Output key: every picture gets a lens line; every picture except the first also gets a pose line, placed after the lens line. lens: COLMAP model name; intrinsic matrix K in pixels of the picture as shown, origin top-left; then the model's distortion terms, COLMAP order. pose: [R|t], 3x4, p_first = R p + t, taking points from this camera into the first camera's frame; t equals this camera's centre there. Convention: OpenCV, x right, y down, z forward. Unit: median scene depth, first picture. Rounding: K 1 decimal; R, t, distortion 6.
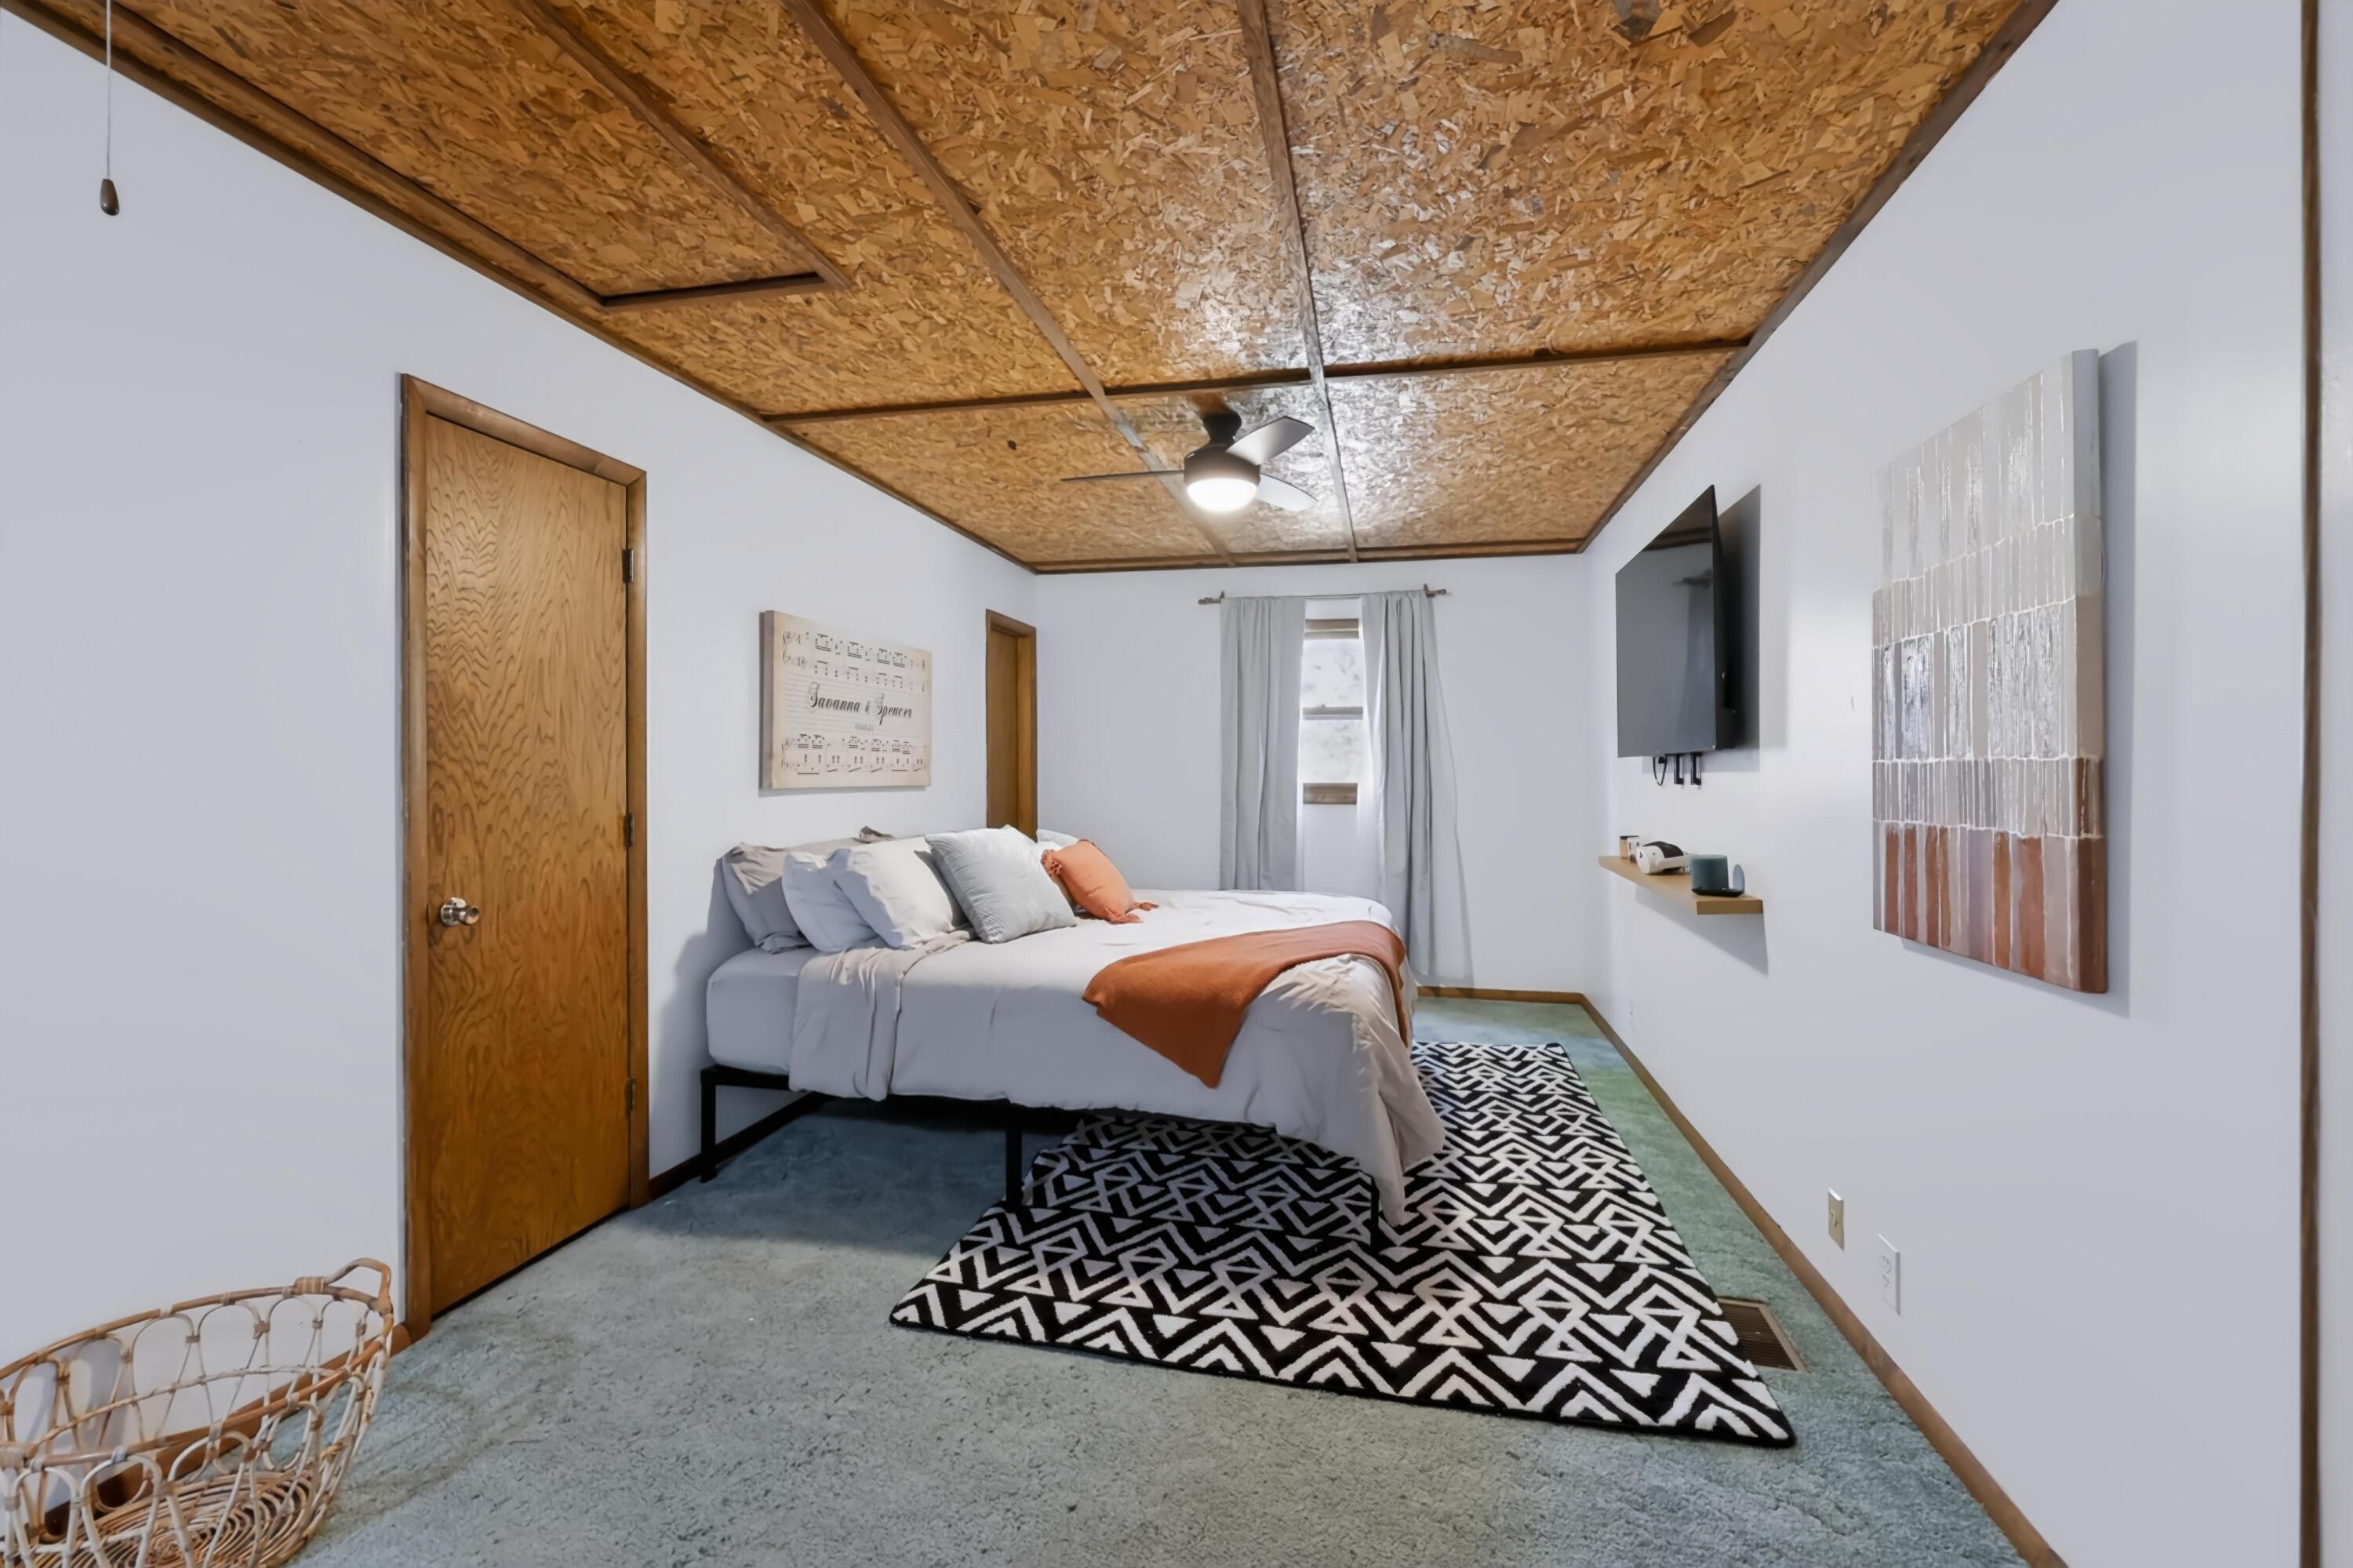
lens RADIAL K [[1004.7, 0, 1176.5], [0, 1004.7, 784.0], [0, 0, 1]] dist [0.000662, 0.000088]
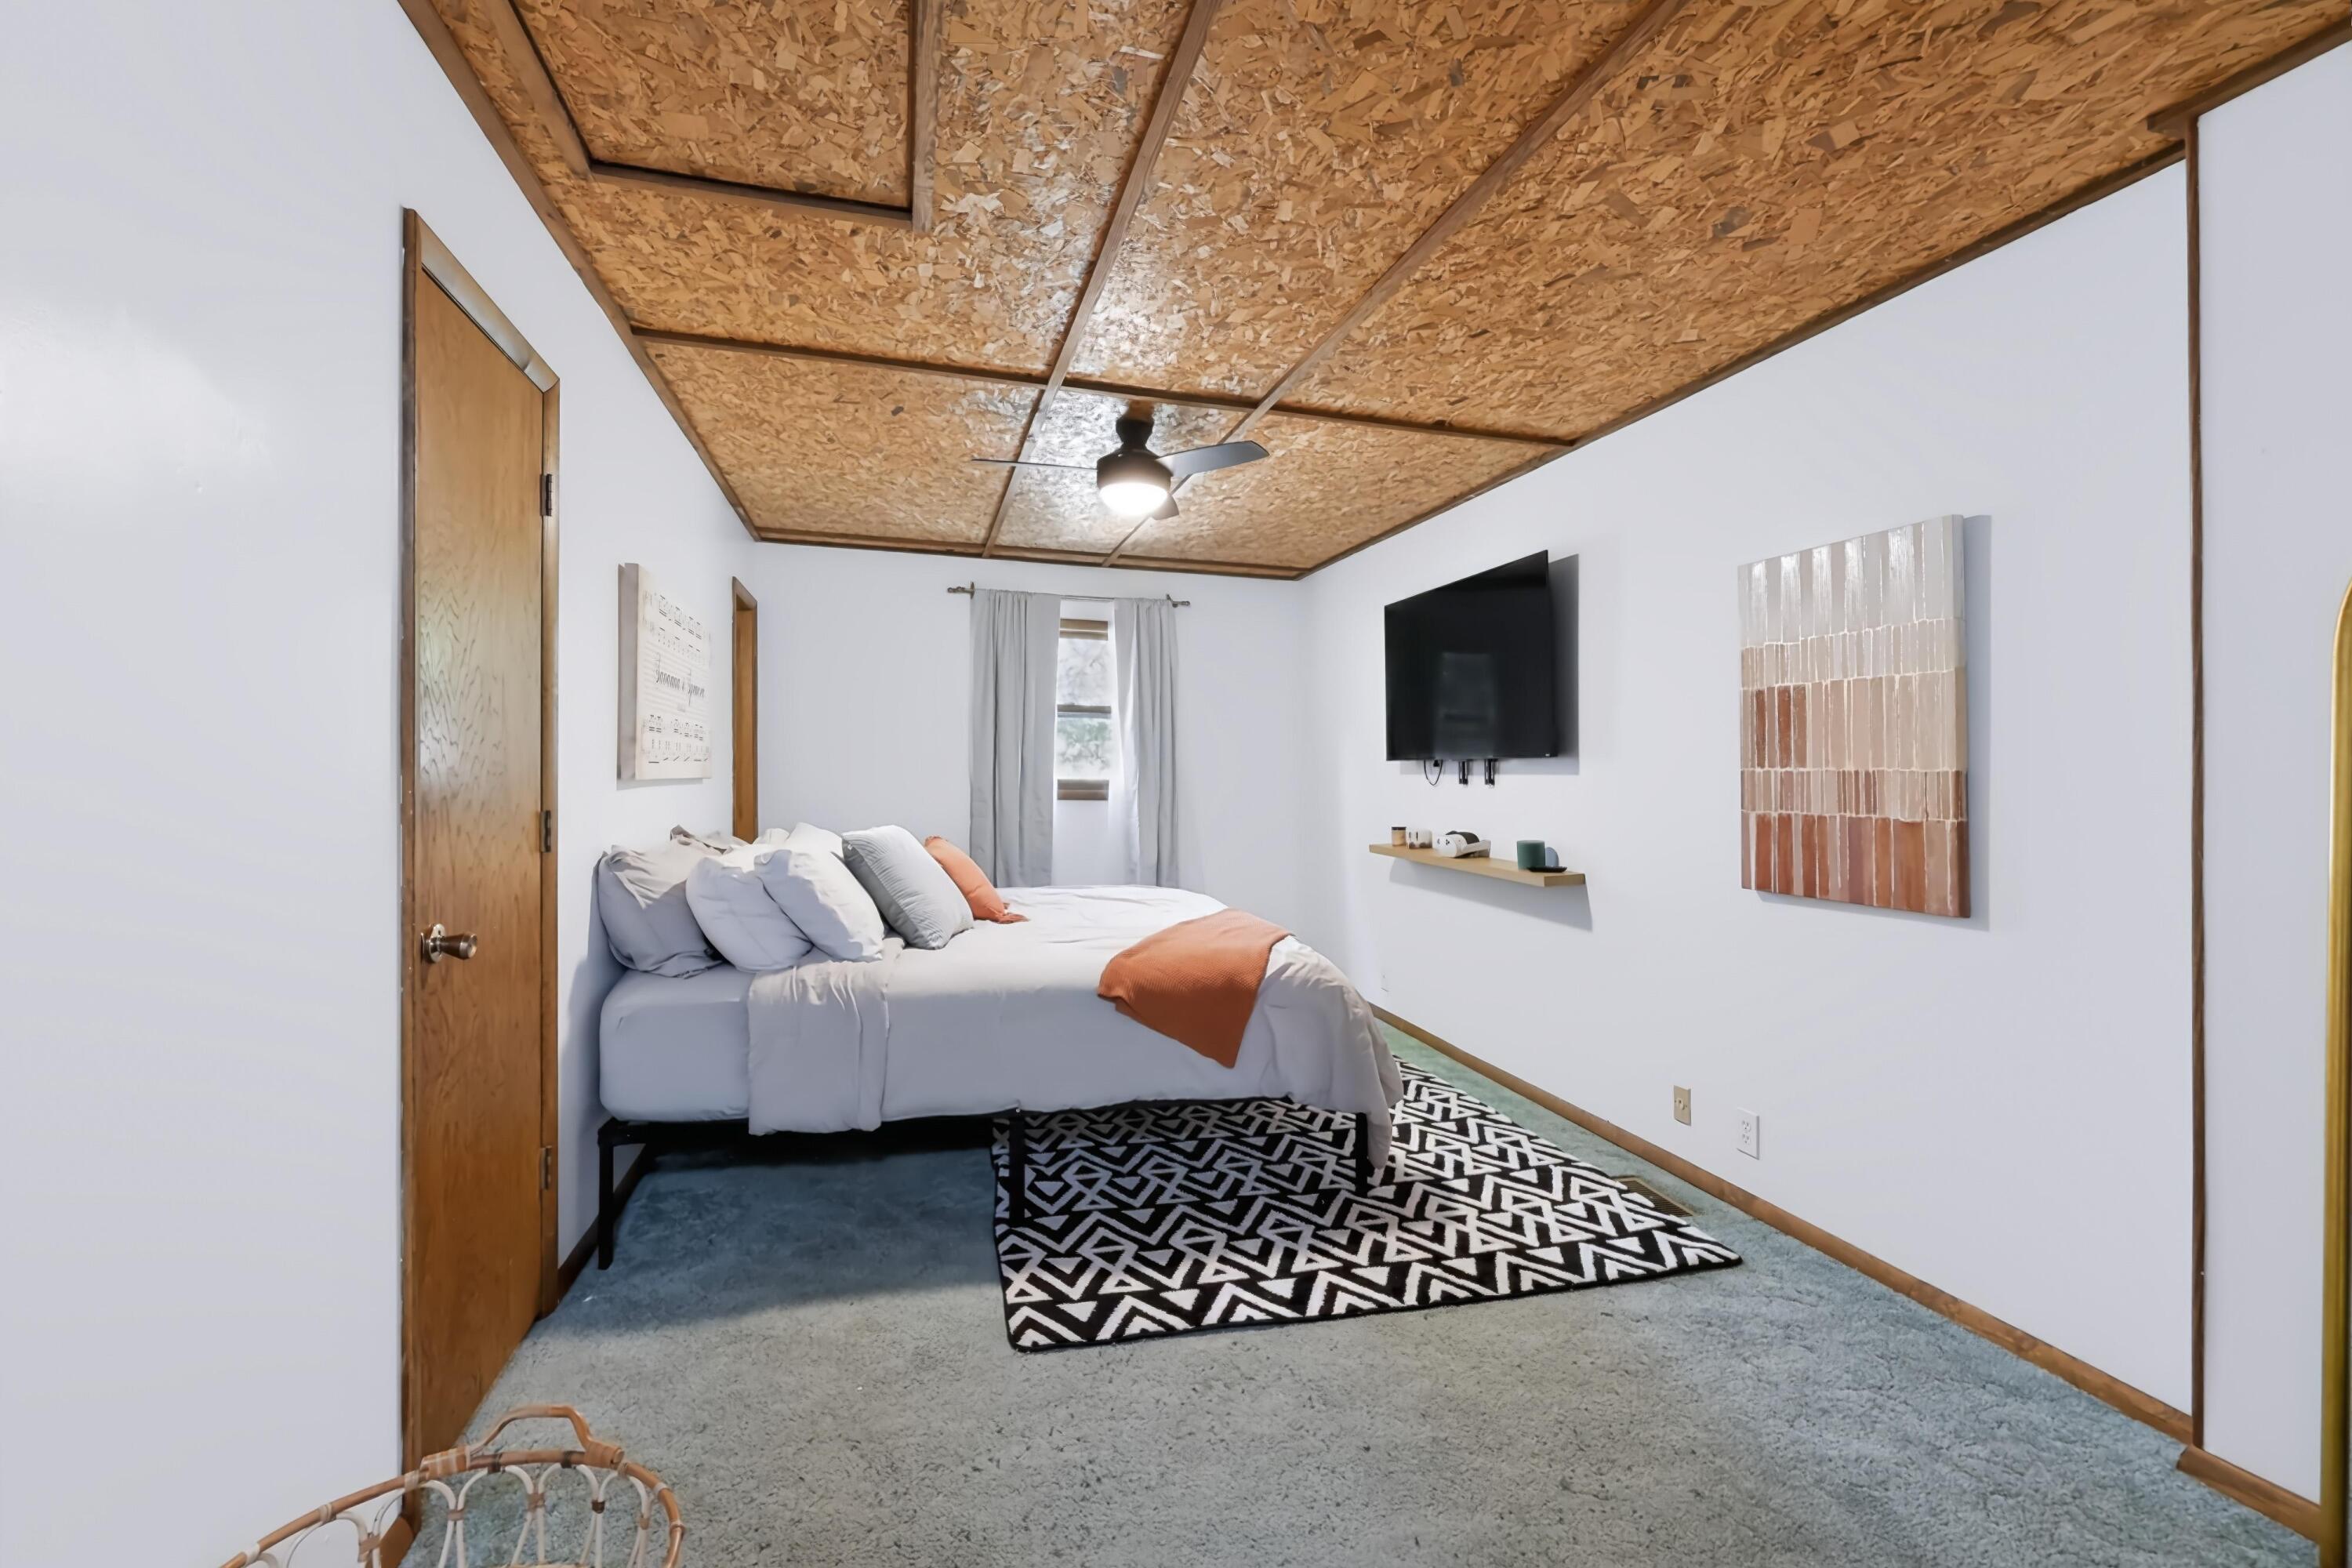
lens RADIAL K [[1018.6, 0, 1174.0], [0, 1018.6, 772.0], [0, 0, 1]] dist [0.001439, 0.000139]
pose [[0.888676, 0.013716, 0.458330, -0.518104], [-0.009845, 0.999893, -0.010833, 0.003588], [-0.458429, 0.005115, 0.888716, 0.074422]]
